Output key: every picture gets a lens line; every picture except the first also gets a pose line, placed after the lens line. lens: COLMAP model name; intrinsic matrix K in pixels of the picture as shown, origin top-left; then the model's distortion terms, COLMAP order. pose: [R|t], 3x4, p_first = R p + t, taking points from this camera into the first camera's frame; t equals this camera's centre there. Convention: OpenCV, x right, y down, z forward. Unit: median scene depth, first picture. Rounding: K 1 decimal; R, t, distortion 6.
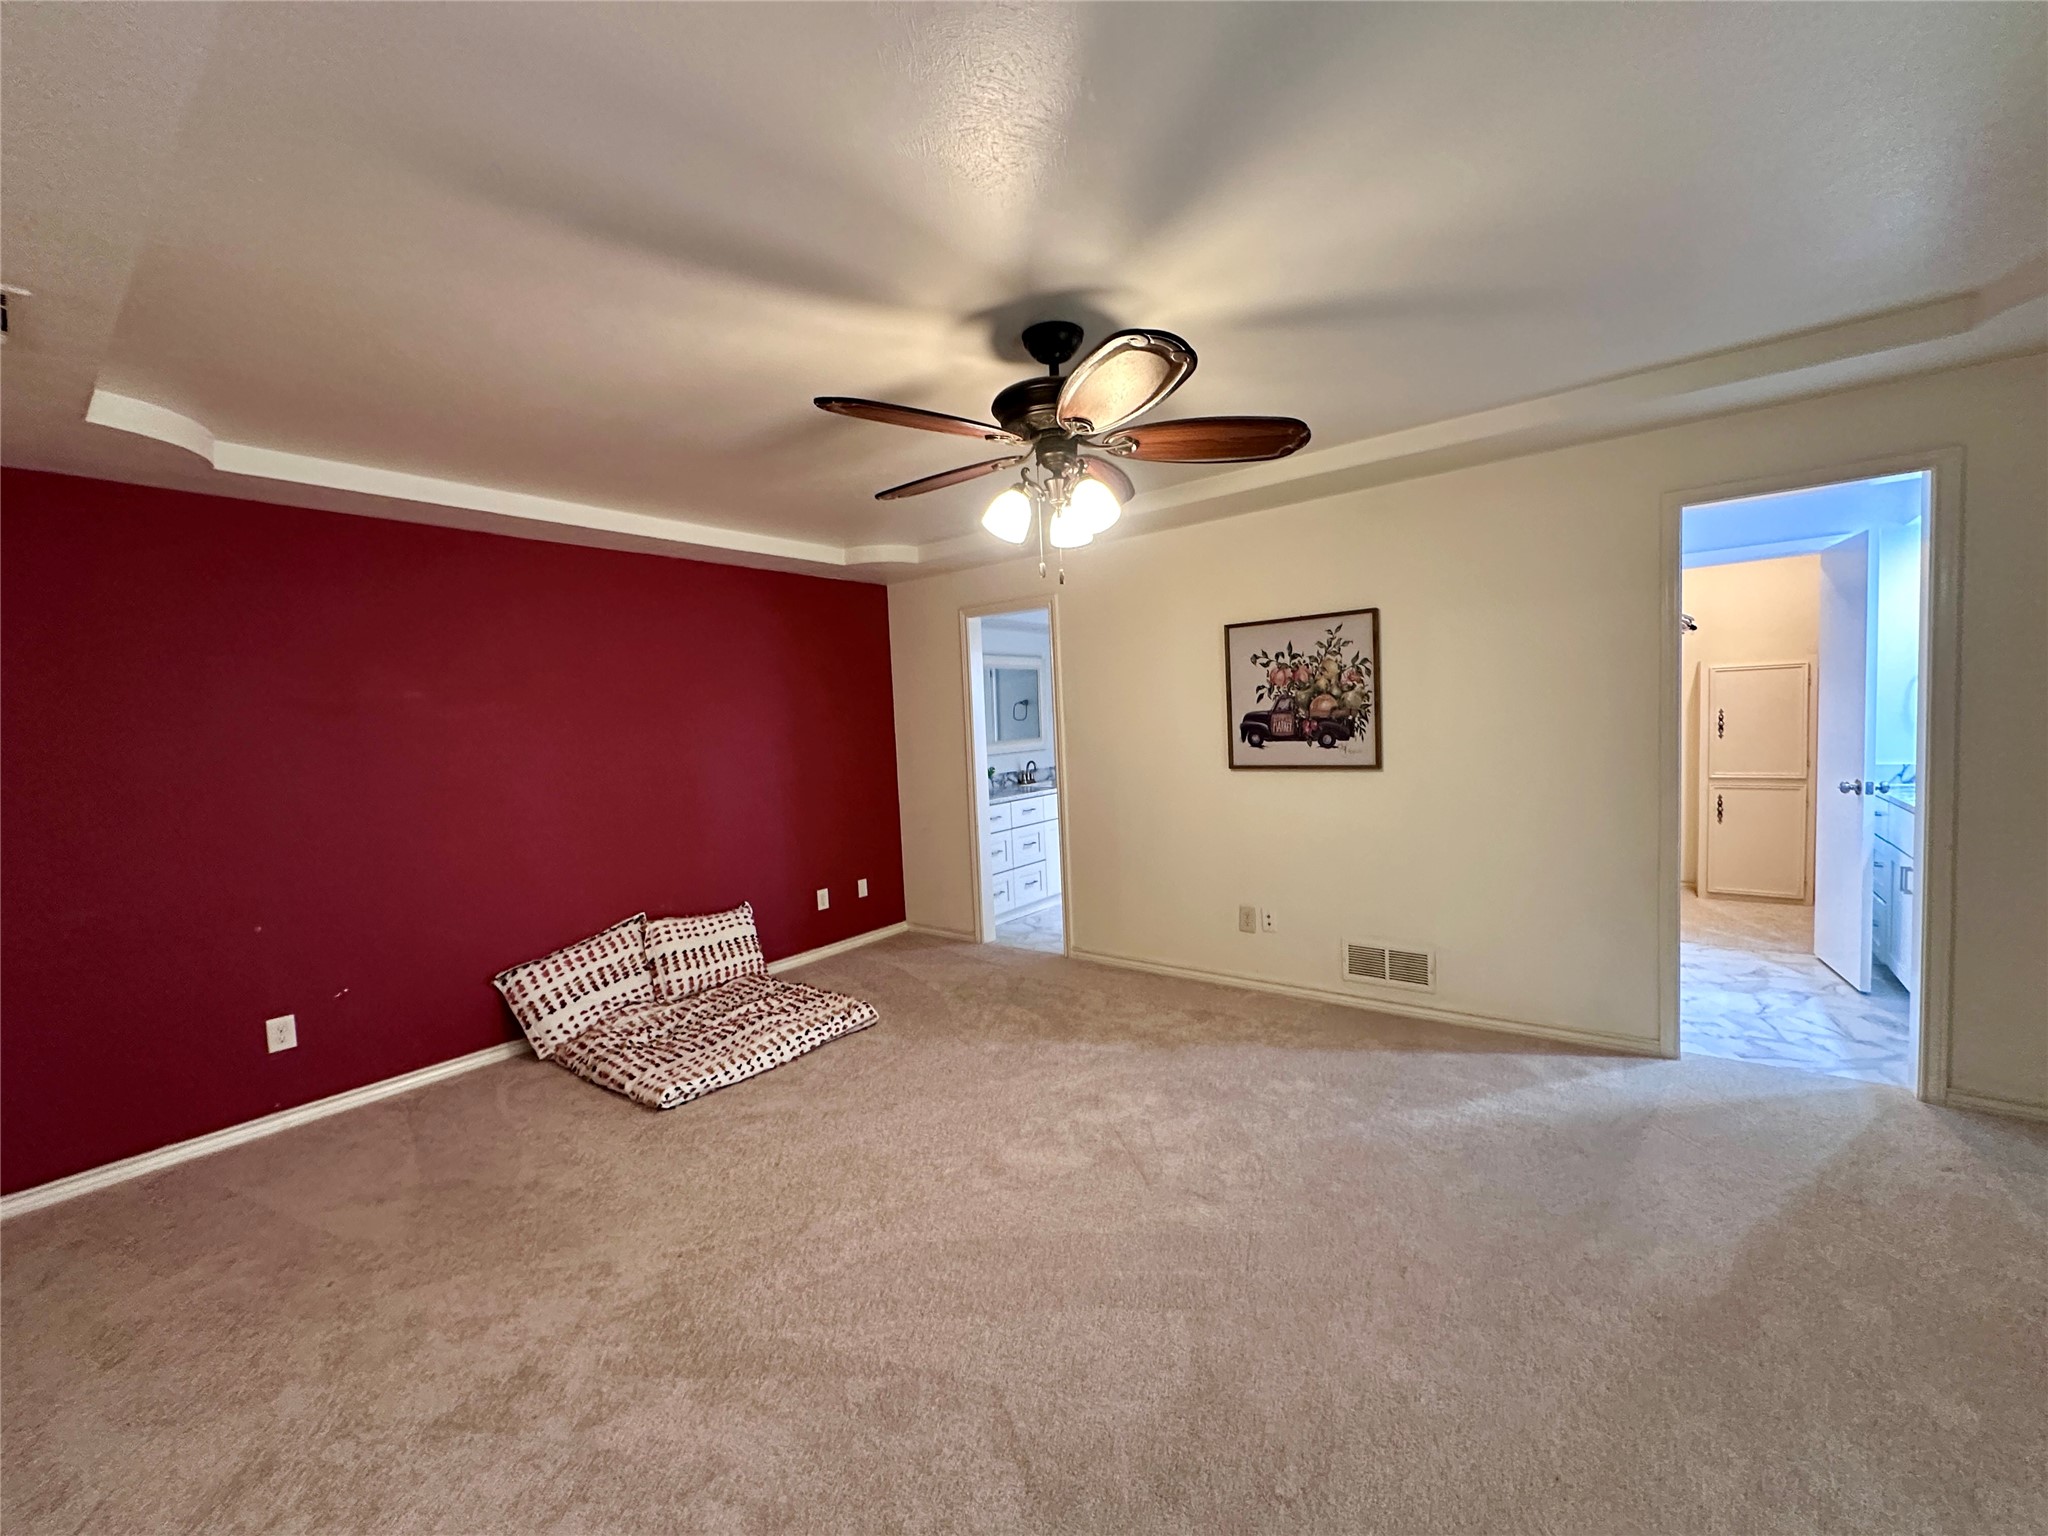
lens RADIAL K [[818.0, 0, 1024.0], [0, 818.0, 768.0], [0, 0, 1]] dist [-0.003486, 0.000553]
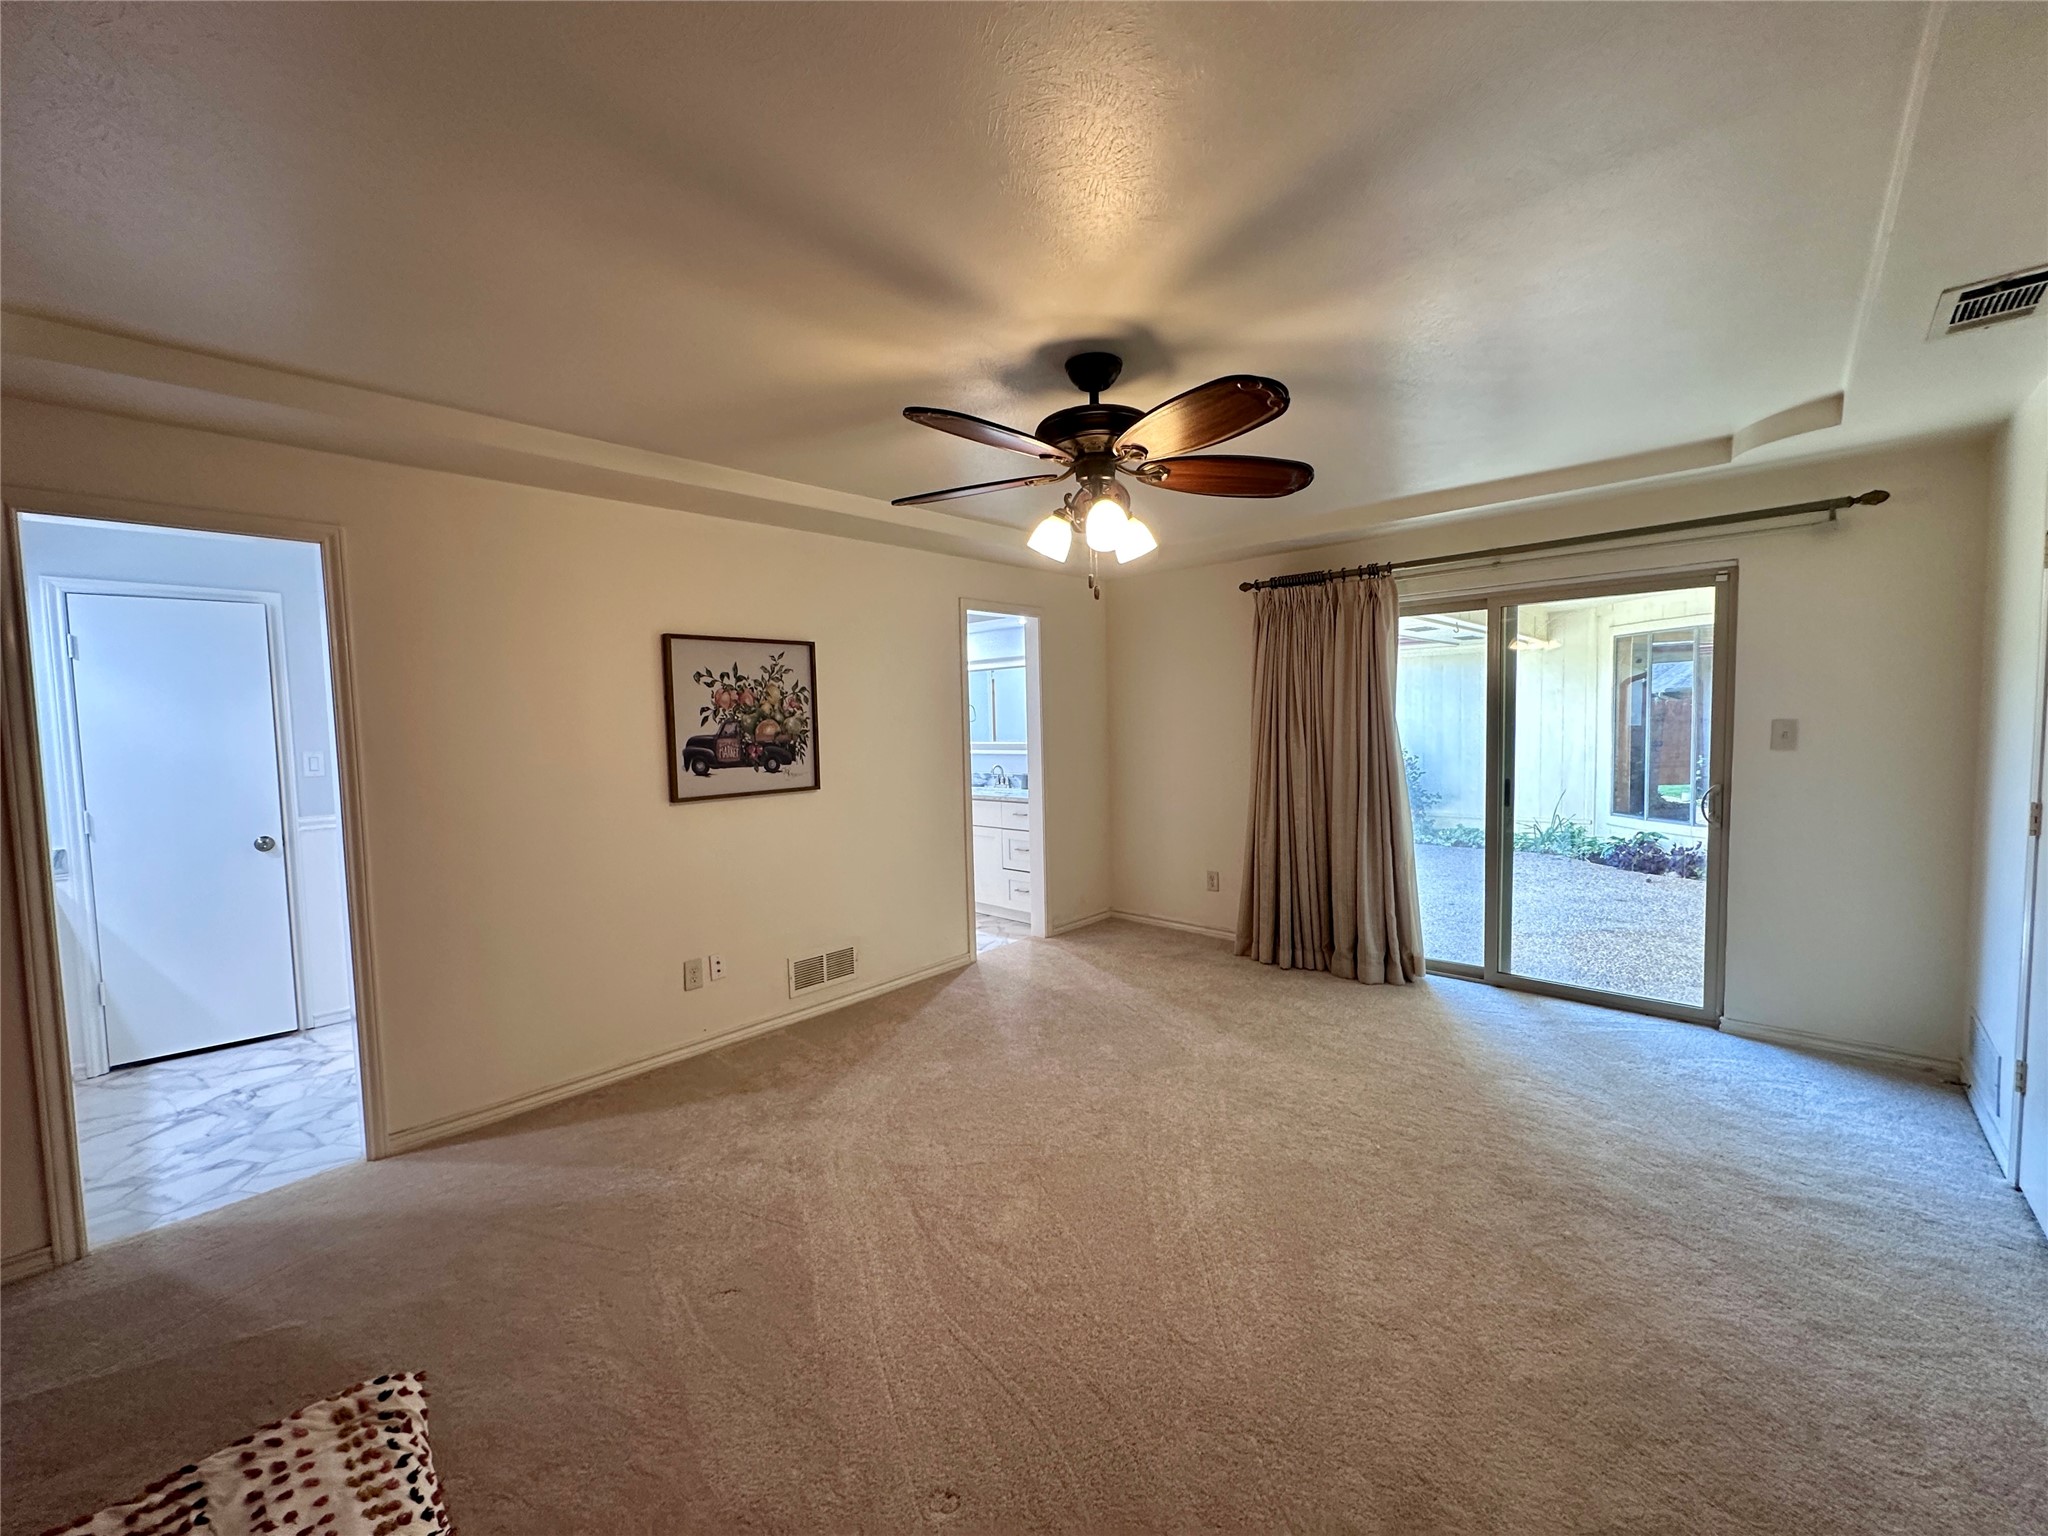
lens RADIAL K [[818.0, 0, 1024.0], [0, 818.0, 768.0], [0, 0, 1]] dist [-0.003486, 0.000553]
pose [[0.088485, -0.017462, 0.995924, -0.598149], [0.080643, 0.996690, 0.010310, -0.015523], [-0.992808, 0.079402, 0.089600, 0.597702]]
